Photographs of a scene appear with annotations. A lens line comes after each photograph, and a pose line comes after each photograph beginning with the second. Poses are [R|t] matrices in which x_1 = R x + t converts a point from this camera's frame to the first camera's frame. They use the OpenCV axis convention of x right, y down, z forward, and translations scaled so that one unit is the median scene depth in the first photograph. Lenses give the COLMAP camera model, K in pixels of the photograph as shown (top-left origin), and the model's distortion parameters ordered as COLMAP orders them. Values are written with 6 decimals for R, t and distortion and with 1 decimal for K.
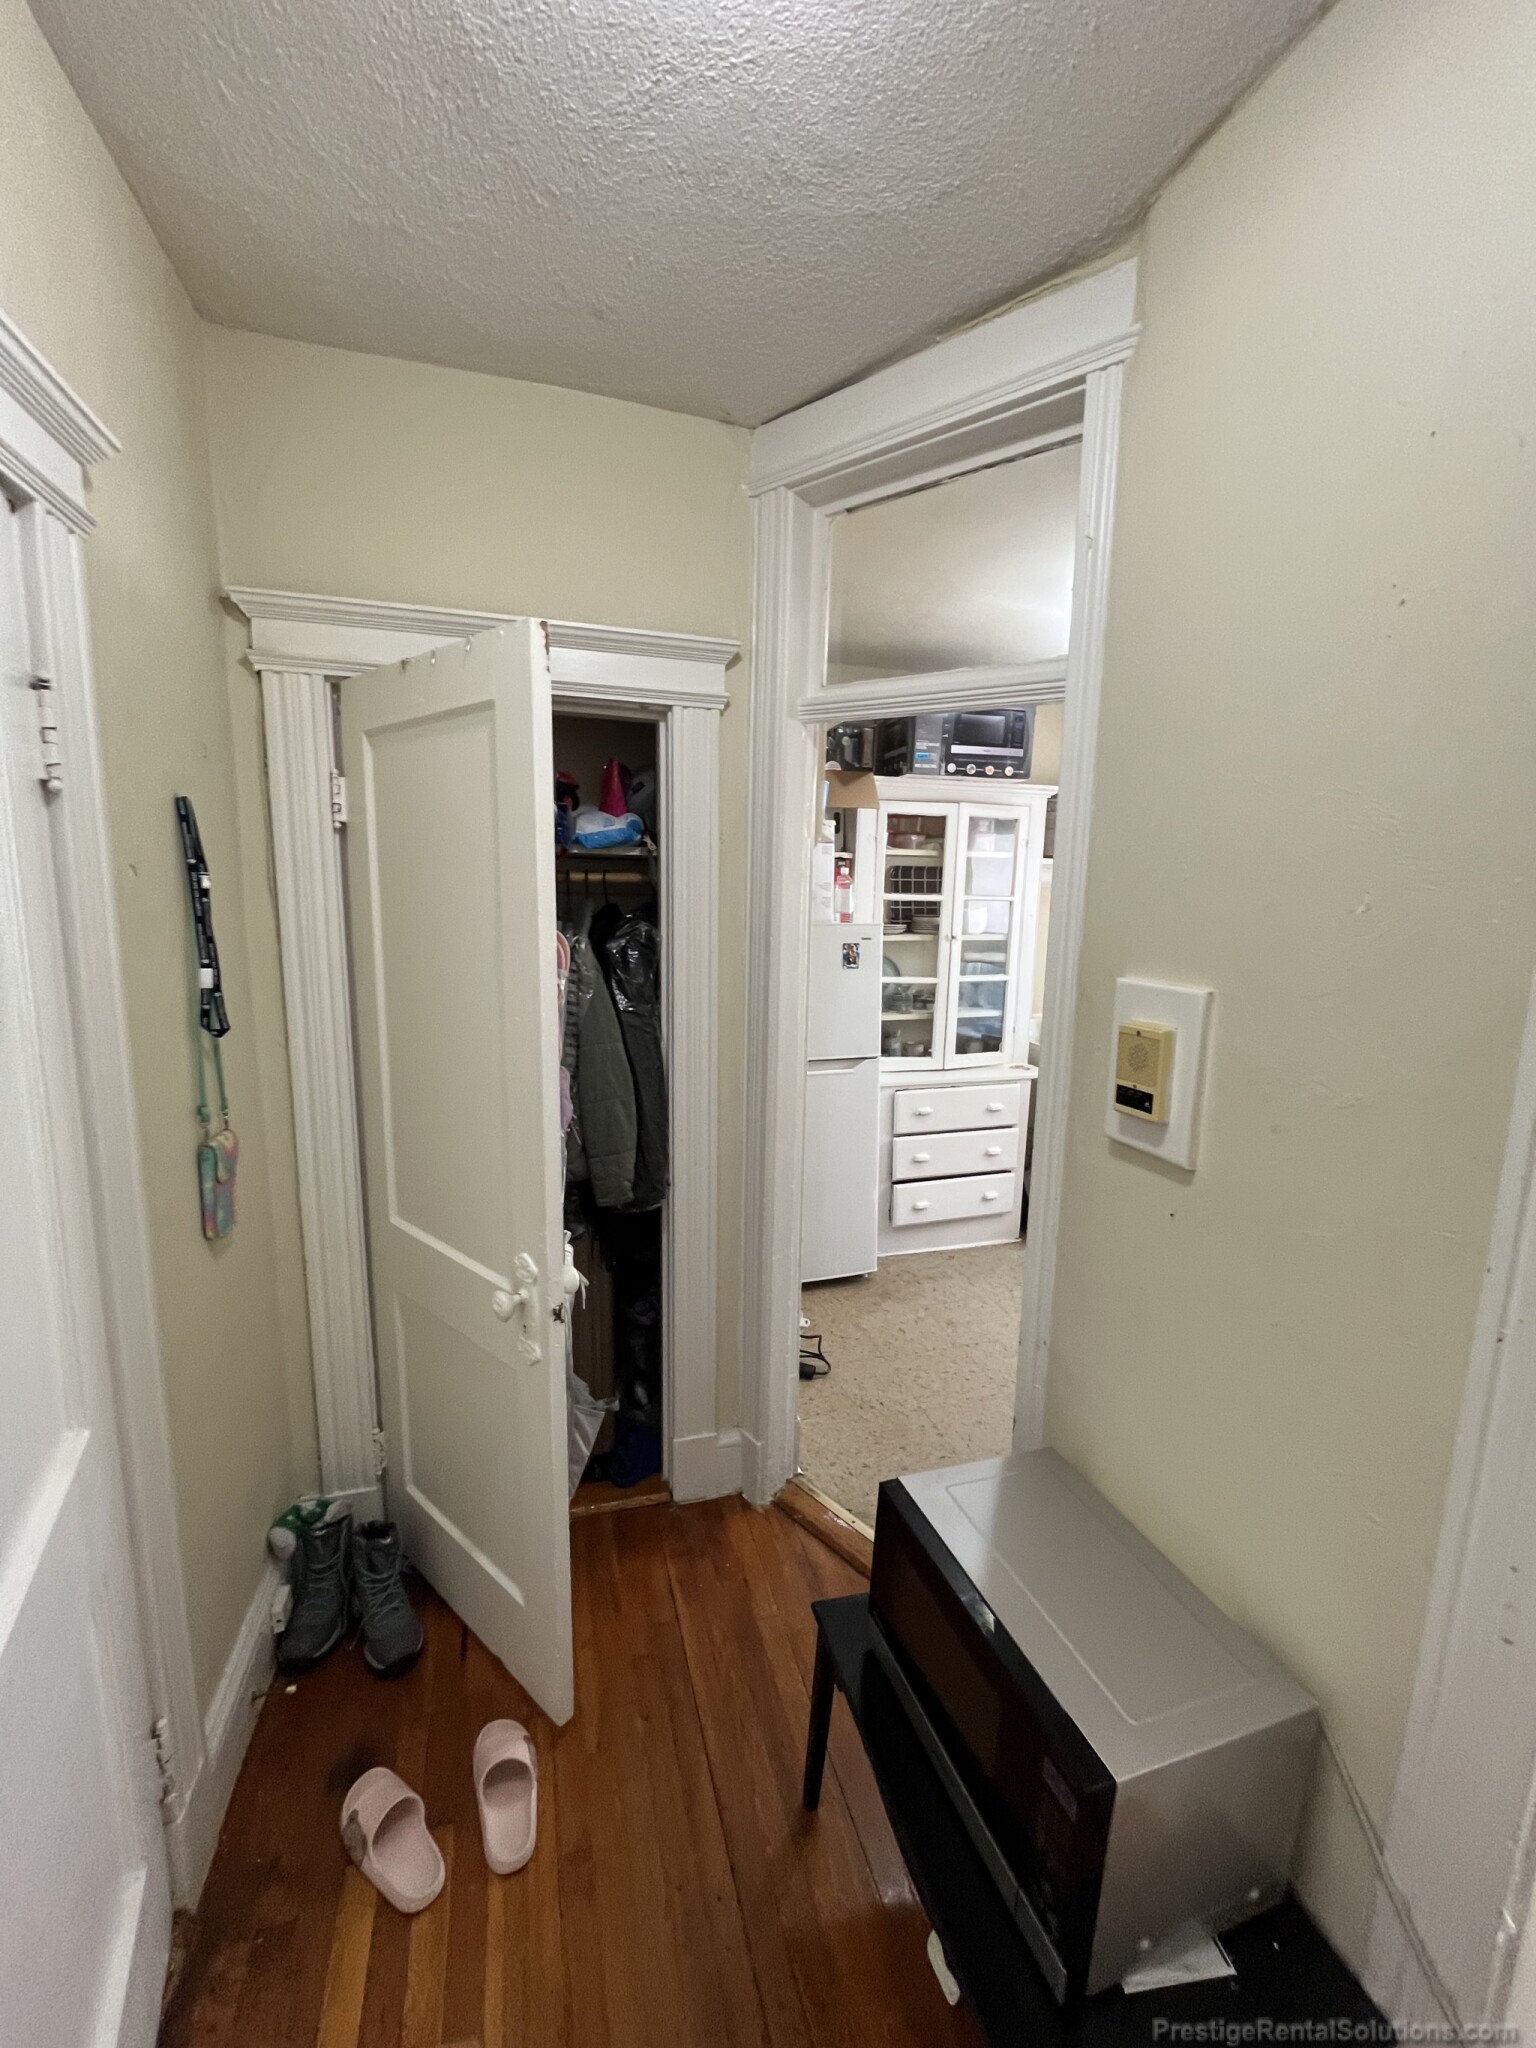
lens RADIAL K [[828.8, 0, 768.7], [0, 828.8, 1024.4], [0, 0, 1]] dist [-0.006370, 0.000365]
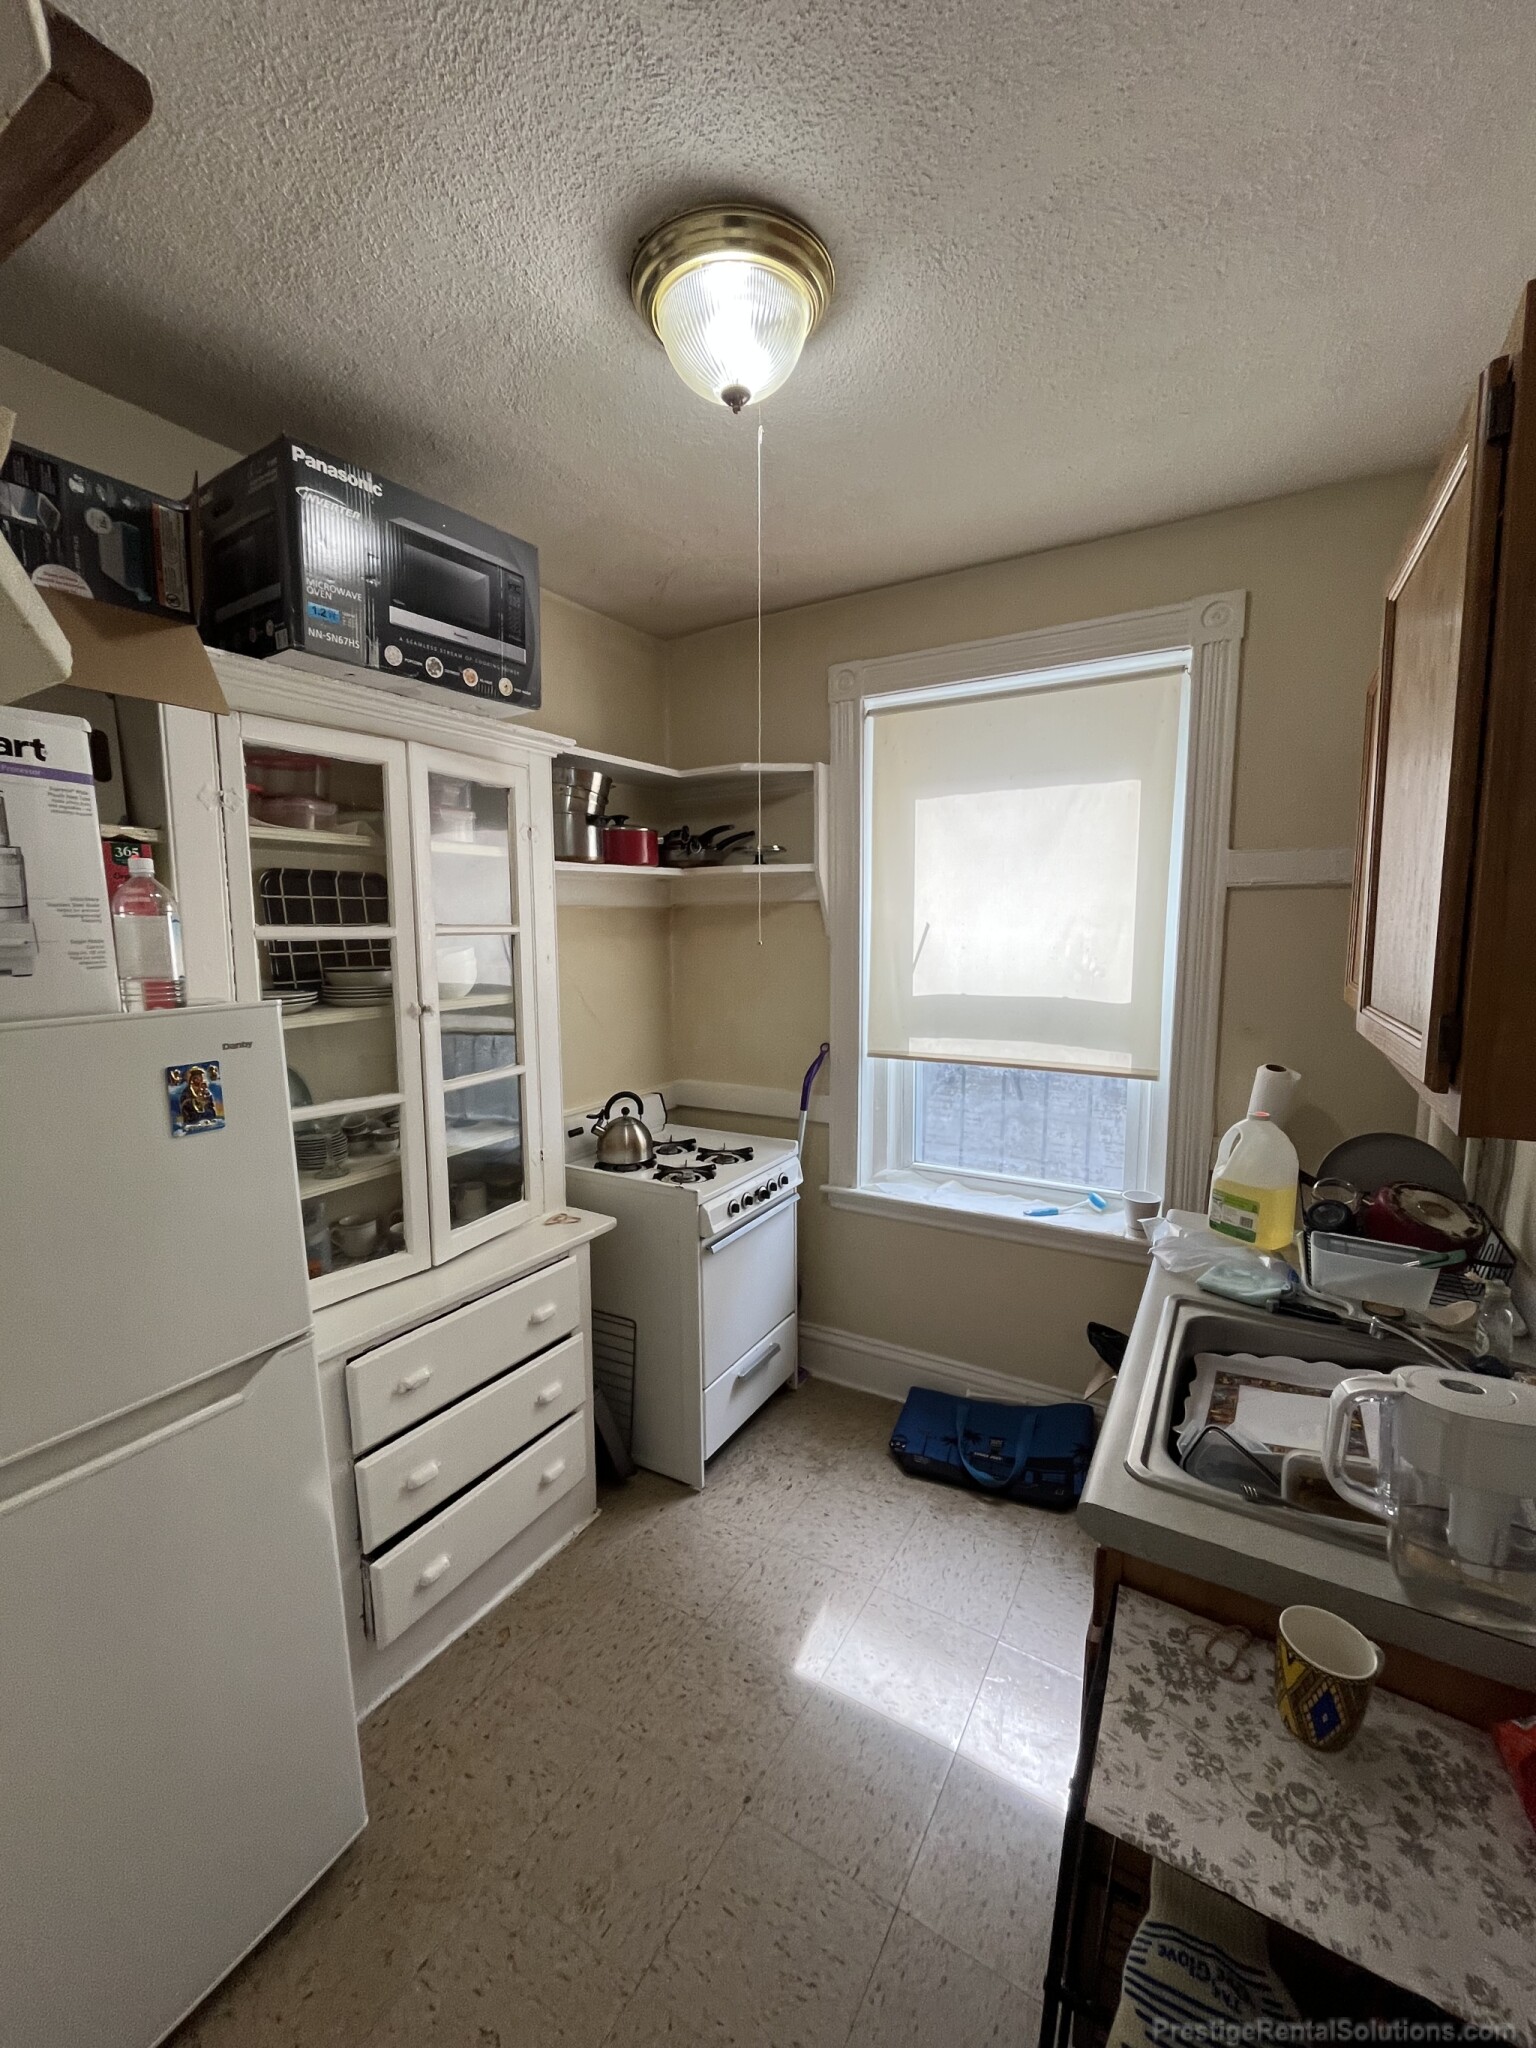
lens RADIAL K [[828.8, 0, 772.1], [0, 828.8, 1024.7], [0, 0, 1]] dist [-0.006370, 0.000365]
pose [[0.734867, -0.103635, 0.670246, 0.040365], [0.127510, 0.991745, 0.013543, -0.076844], [-0.666117, 0.075510, 0.742015, 0.494630]]
